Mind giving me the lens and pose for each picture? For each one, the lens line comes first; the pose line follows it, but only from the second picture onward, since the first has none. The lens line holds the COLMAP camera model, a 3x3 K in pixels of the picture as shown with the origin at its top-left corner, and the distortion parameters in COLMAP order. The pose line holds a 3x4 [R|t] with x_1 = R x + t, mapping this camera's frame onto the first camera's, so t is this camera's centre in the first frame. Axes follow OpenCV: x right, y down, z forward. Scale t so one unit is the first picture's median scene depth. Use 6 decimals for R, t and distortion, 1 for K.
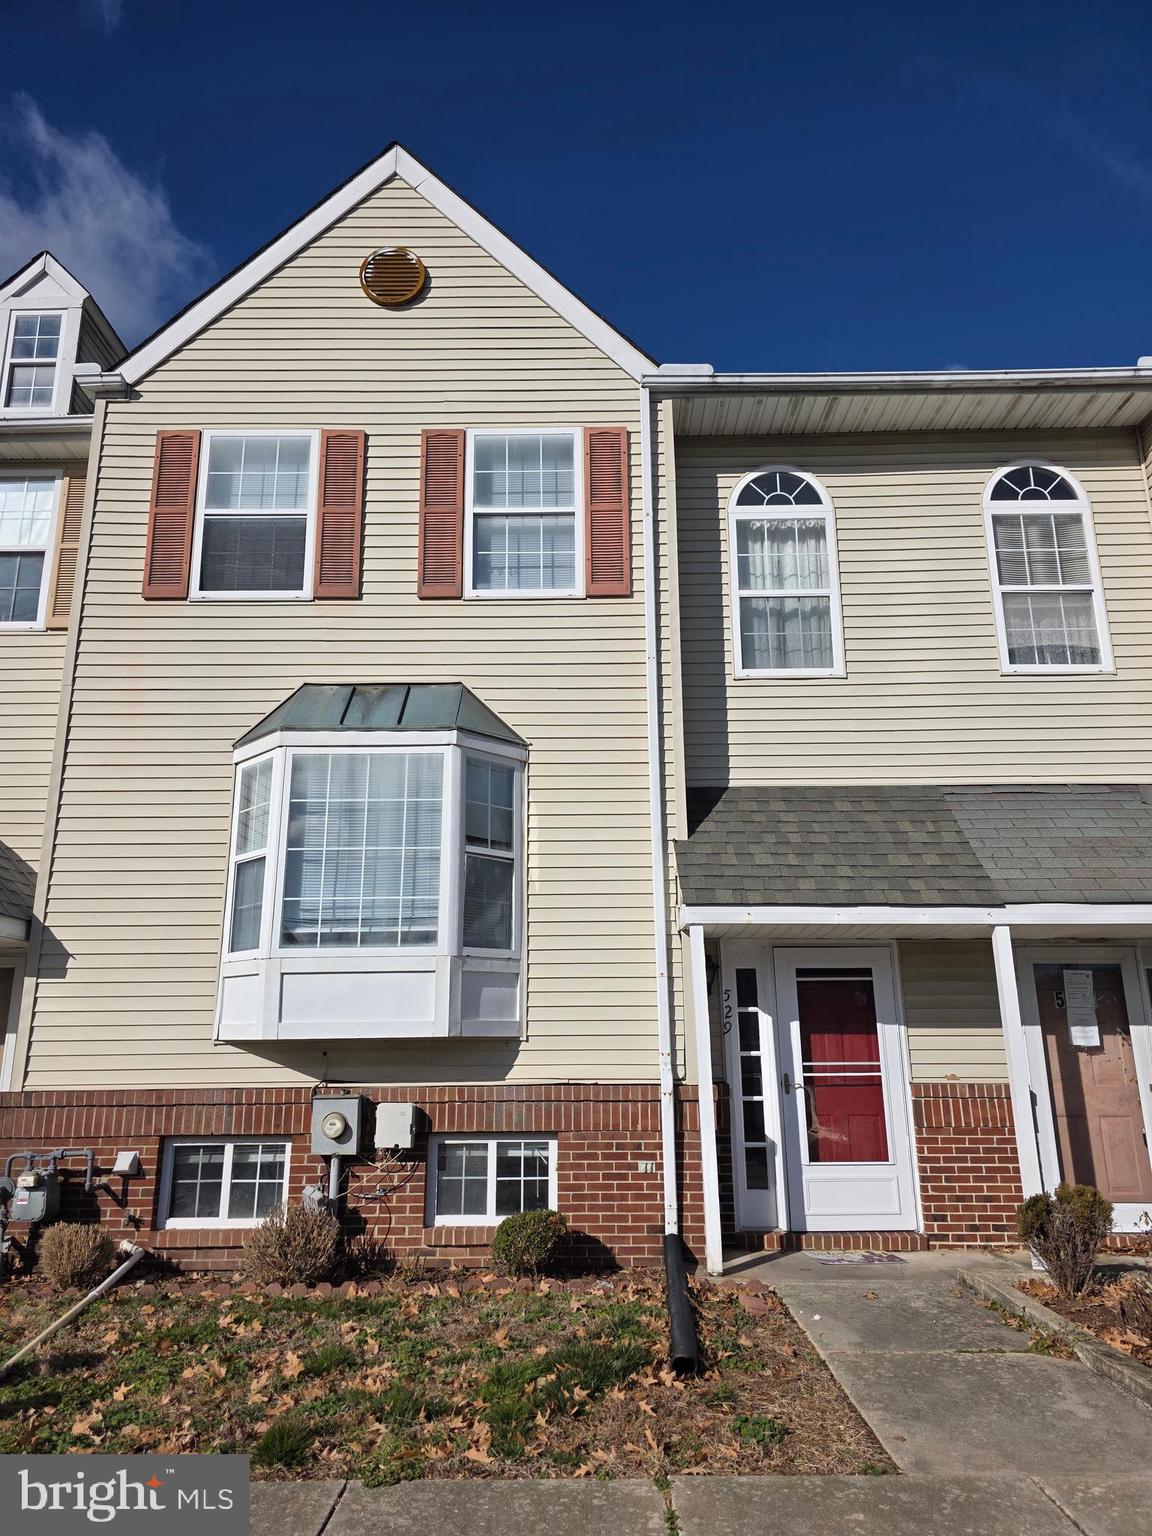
lens RADIAL K [[1022.2, 0, 579.7], [0, 1022.2, 786.9], [0, 0, 1]] dist [0.079859, -0.080018]
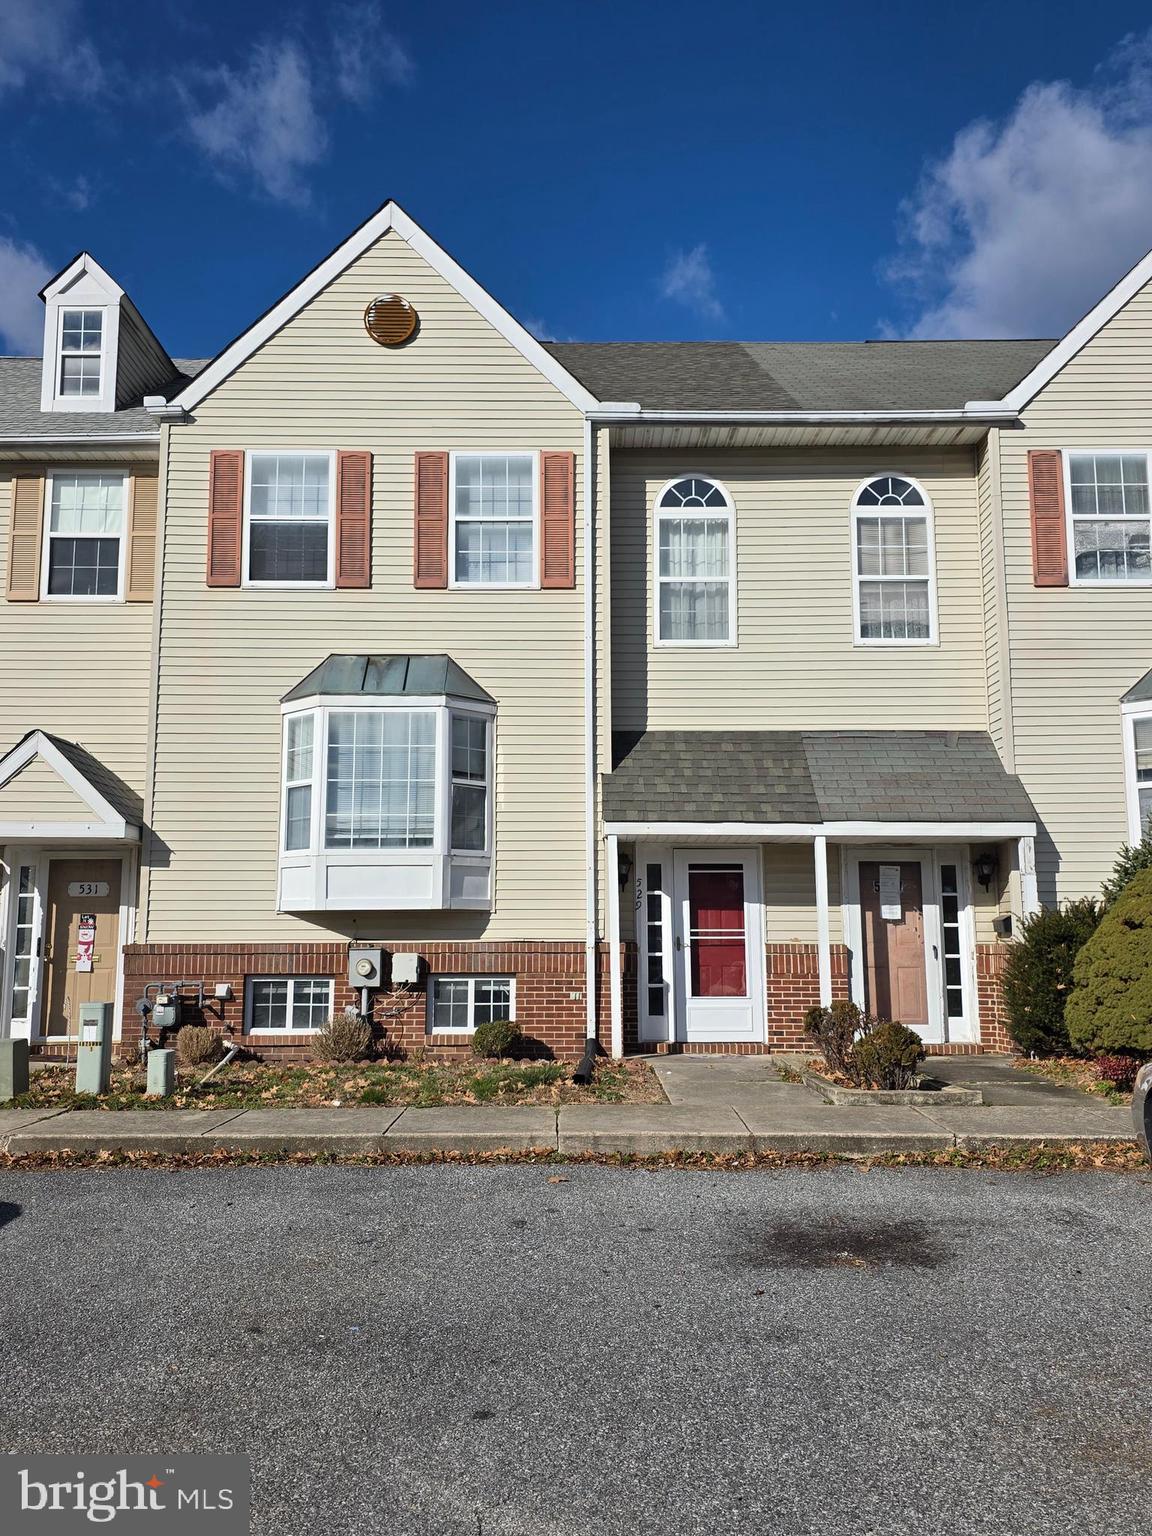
lens RADIAL K [[1226.0, 0, 576.0], [0, 1226.0, 768.0], [0, 0, 1]] dist [0.129584, -0.235208]
pose [[0.999918, 0.007601, 0.010302, 0.040119], [-0.008637, 0.994479, 0.104579, -0.128490], [-0.009450, -0.104660, 0.994463, -0.654674]]
